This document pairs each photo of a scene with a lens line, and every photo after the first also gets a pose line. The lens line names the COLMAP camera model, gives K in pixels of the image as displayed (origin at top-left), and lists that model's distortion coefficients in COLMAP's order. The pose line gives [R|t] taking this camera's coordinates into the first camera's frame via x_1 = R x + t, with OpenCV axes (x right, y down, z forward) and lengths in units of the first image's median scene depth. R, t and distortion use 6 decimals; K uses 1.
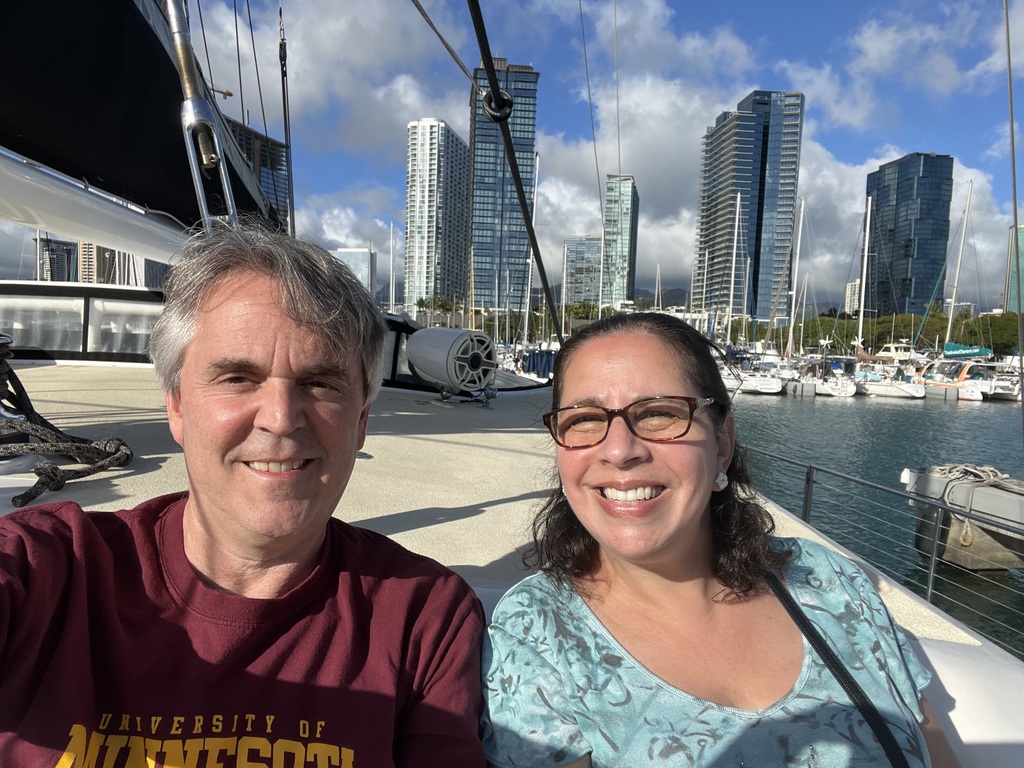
lens RADIAL K [[682.4, 0, 512.7], [0, 682.4, 388.2], [0, 0, 1]] dist [0.066654, -0.100634]
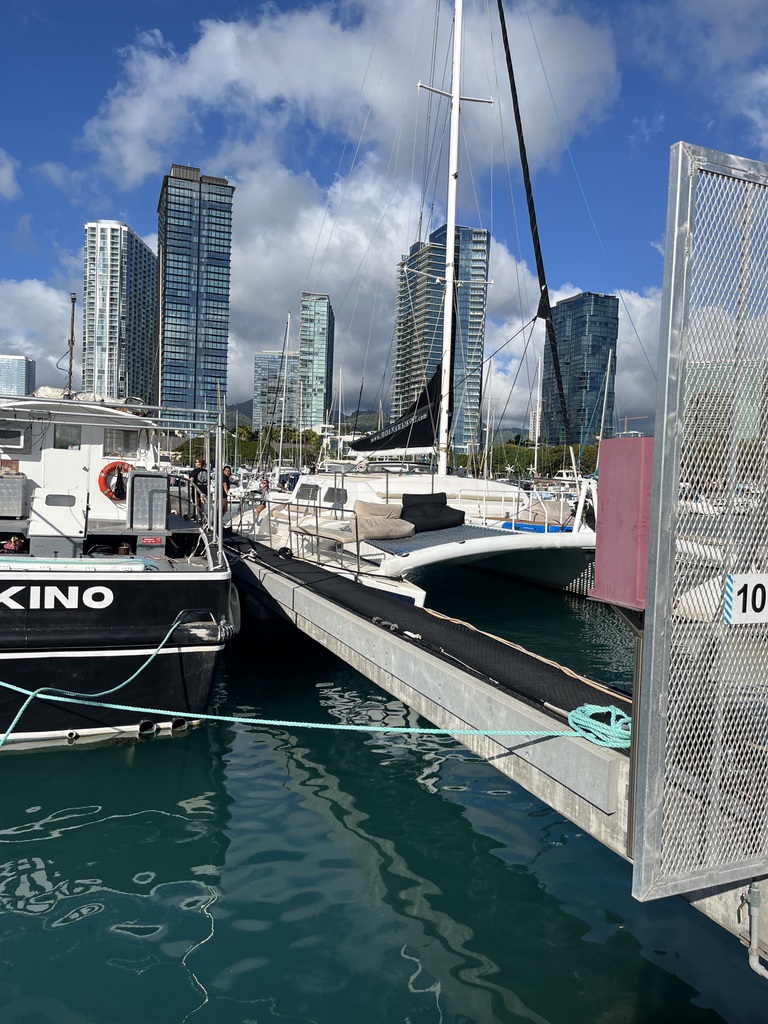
lens RADIAL K [[796.7, 0, 384.0], [0, 796.7, 512.0], [0, 0, 1]] dist [0.001190, -0.006627]
pose [[0.965047, -0.008000, 0.261956, -0.050712], [0.010256, 0.999921, -0.007249, 0.007007], [-0.261877, 0.009682, 0.965053, -0.115511]]
